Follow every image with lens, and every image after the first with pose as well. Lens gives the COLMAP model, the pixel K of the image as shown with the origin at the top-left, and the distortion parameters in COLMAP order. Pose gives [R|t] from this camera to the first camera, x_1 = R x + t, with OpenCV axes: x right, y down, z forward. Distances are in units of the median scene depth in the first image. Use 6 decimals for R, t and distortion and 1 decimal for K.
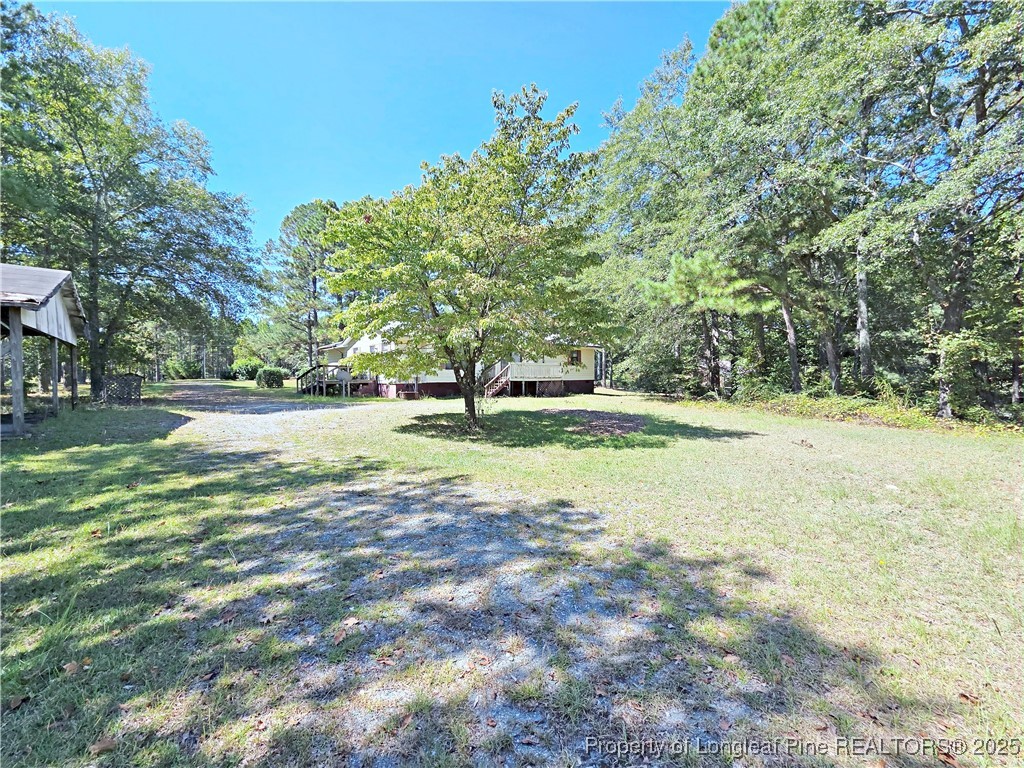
lens RADIAL K [[433.4, 0, 511.1], [0, 433.4, 383.7], [0, 0, 1]] dist [0.001630, 0.000083]
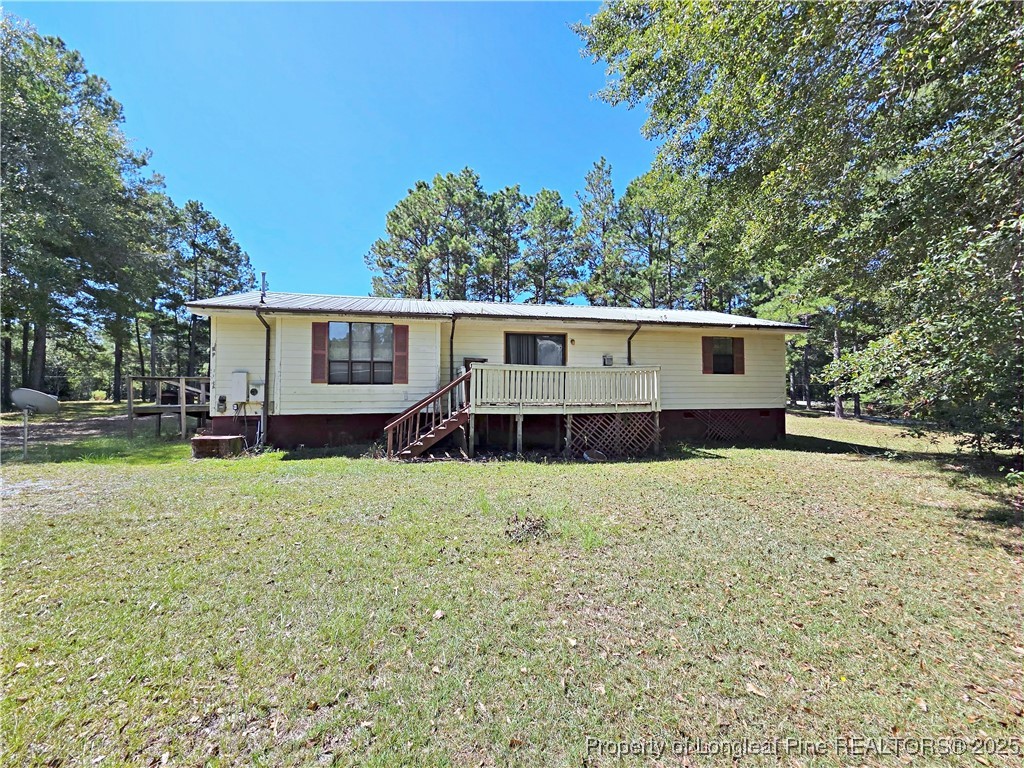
lens RADIAL K [[433.4, 0, 511.1], [0, 433.4, 375.2], [0, 0, 1]] dist [0.001630, 0.000083]
pose [[0.882439, -0.013546, -0.470232, 0.157823], [-0.011739, 0.998640, -0.050798, -0.016754], [0.470280, 0.050346, 0.881080, 0.541182]]
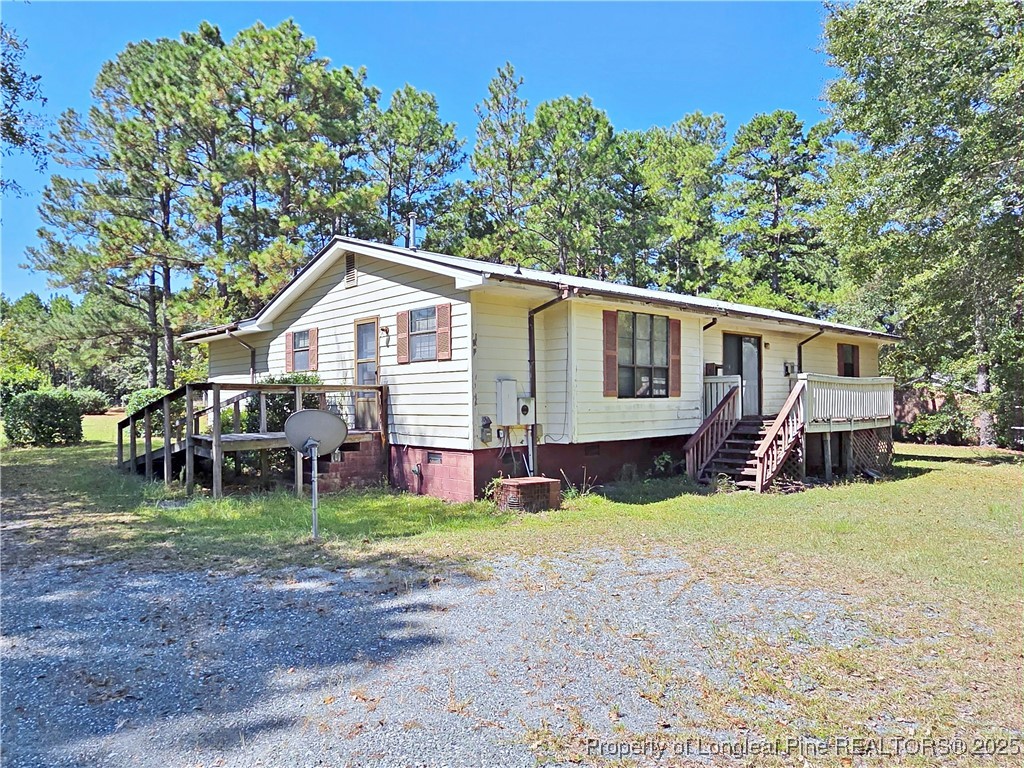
lens RADIAL K [[704.0, 0, 515.9], [0, 704.0, 383.4], [0, 0, 1]] dist [-0.001134, 0.000425]
pose [[0.998867, -0.000057, 0.047592, -0.188280], [0.002004, 0.999162, -0.040881, -0.017333], [-0.047550, 0.040930, 0.998030, 0.388928]]
